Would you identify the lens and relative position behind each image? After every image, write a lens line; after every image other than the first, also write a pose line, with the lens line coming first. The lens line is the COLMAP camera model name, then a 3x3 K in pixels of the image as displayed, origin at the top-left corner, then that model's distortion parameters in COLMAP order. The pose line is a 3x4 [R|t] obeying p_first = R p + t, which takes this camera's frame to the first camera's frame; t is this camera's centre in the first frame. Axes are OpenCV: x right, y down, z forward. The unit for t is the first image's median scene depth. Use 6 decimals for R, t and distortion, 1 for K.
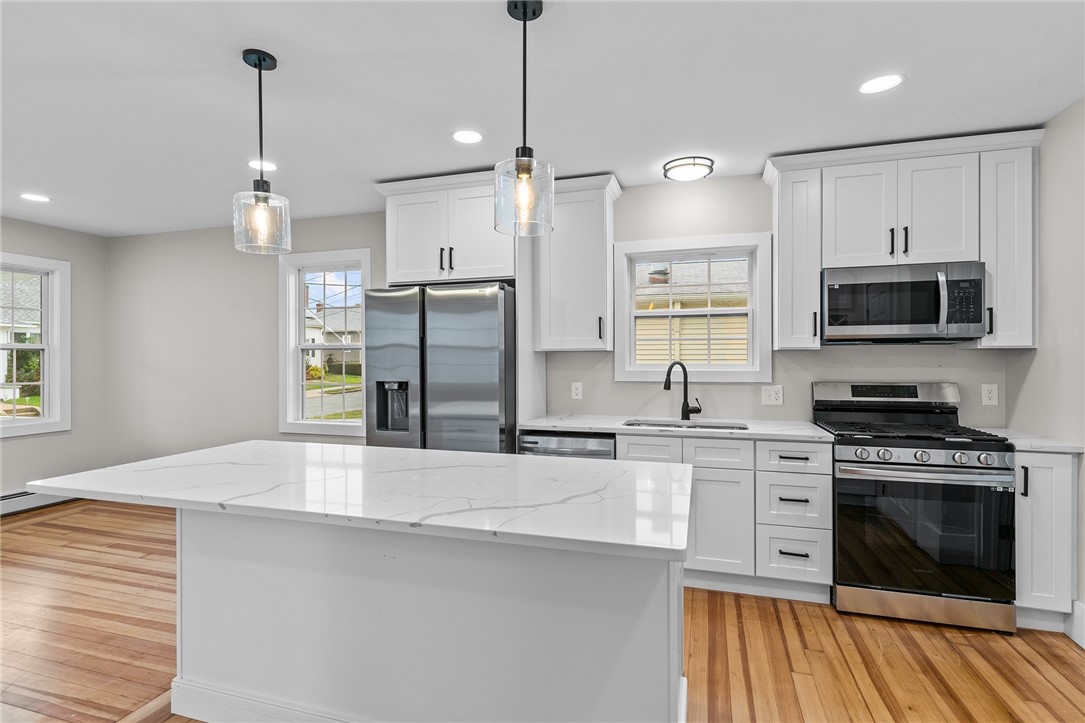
lens RADIAL K [[525.7, 0, 542.5], [0, 525.7, 361.5], [0, 0, 1]] dist [0.004913, 0.000260]
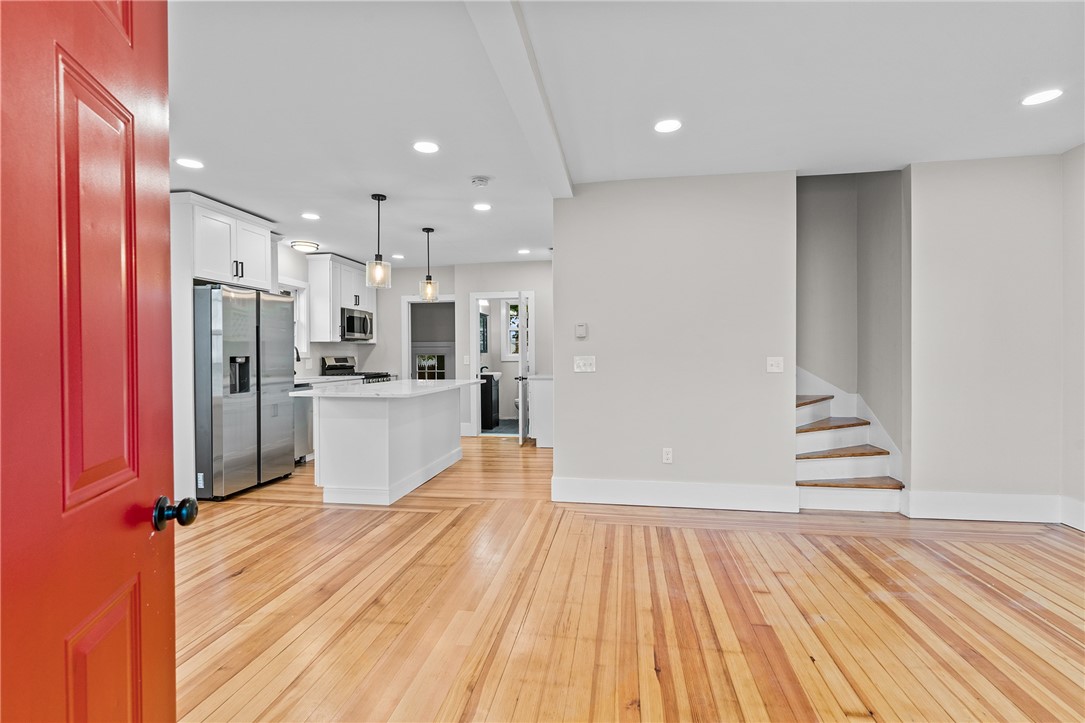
lens RADIAL K [[510.6, 0, 541.1], [0, 510.6, 361.0], [0, 0, 1]] dist [0.003444, 0.000379]
pose [[-0.139706, -0.008598, 0.990156, -1.775857], [0.009895, 0.999900, 0.010079, 0.045705], [-0.990144, 0.011205, -0.139607, 0.428620]]
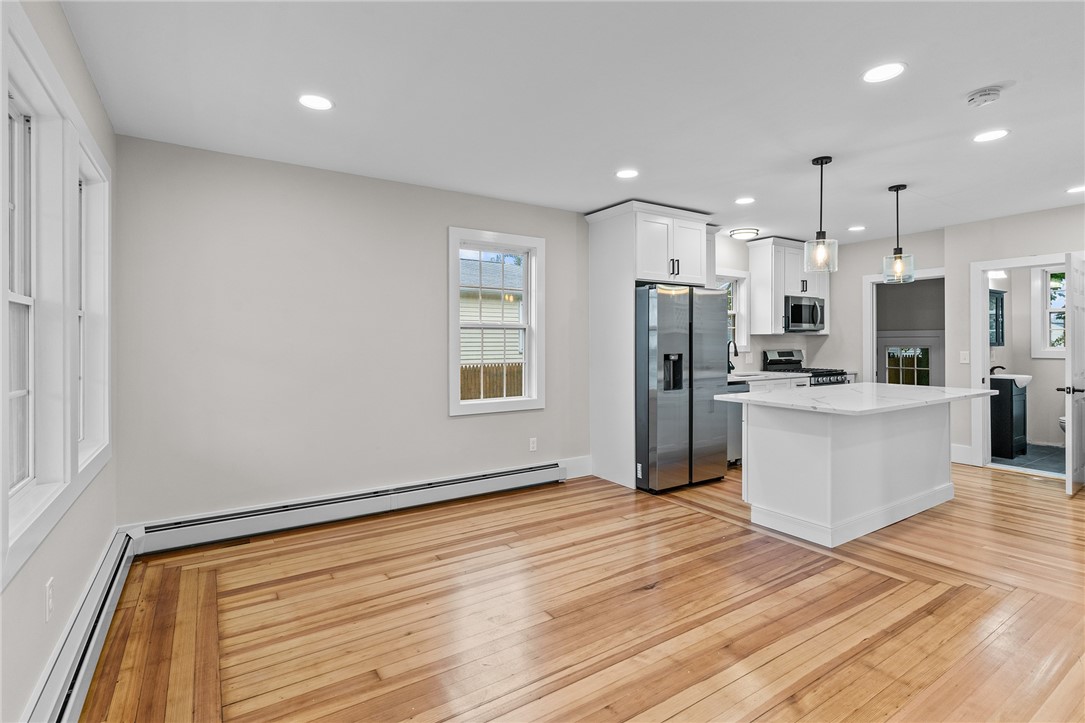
lens RADIAL K [[520.8, 0, 542.3], [0, 520.8, 340.8], [0, 0, 1]] dist [0.002401, 0.000727]
pose [[0.639647, 0.002130, 0.768666, -1.610746], [0.004573, 0.999968, -0.006576, 0.011869], [-0.768655, 0.007721, 0.639617, 0.408518]]
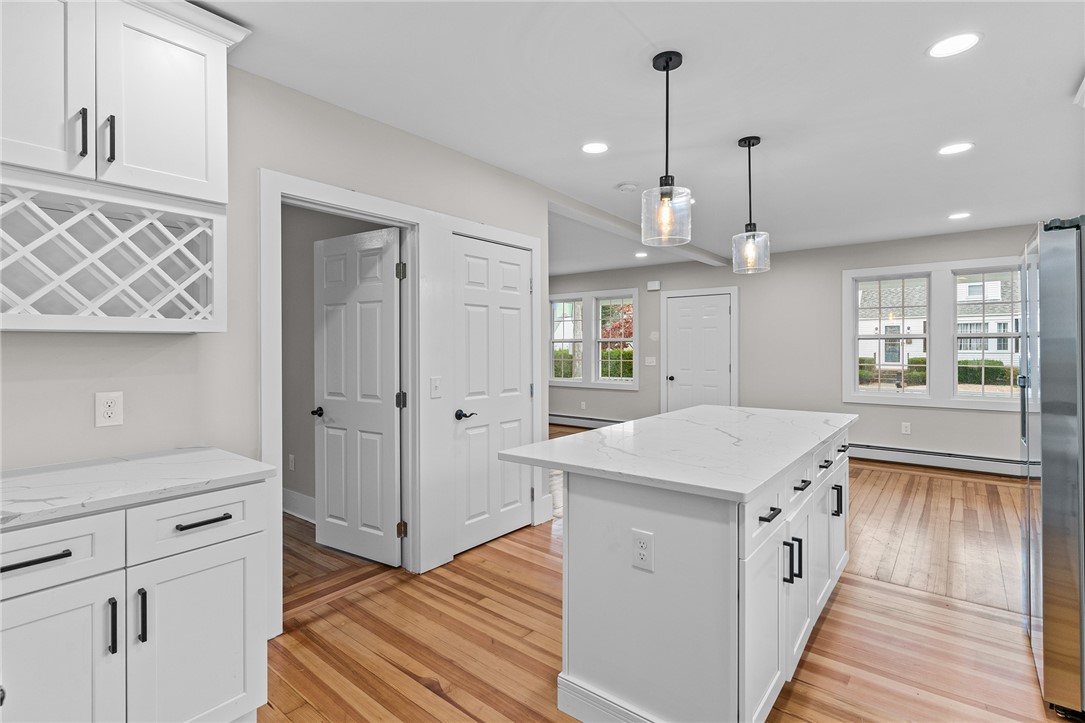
lens RADIAL K [[518.7, 0, 540.7], [0, 518.7, 350.6], [0, 0, 1]] dist [0.000062, 0.000321]
pose [[-0.369727, 0.006239, -0.929120, 0.680007], [-0.001422, 0.999972, 0.007281, -0.001159], [0.929139, 0.004013, -0.369708, 0.660449]]
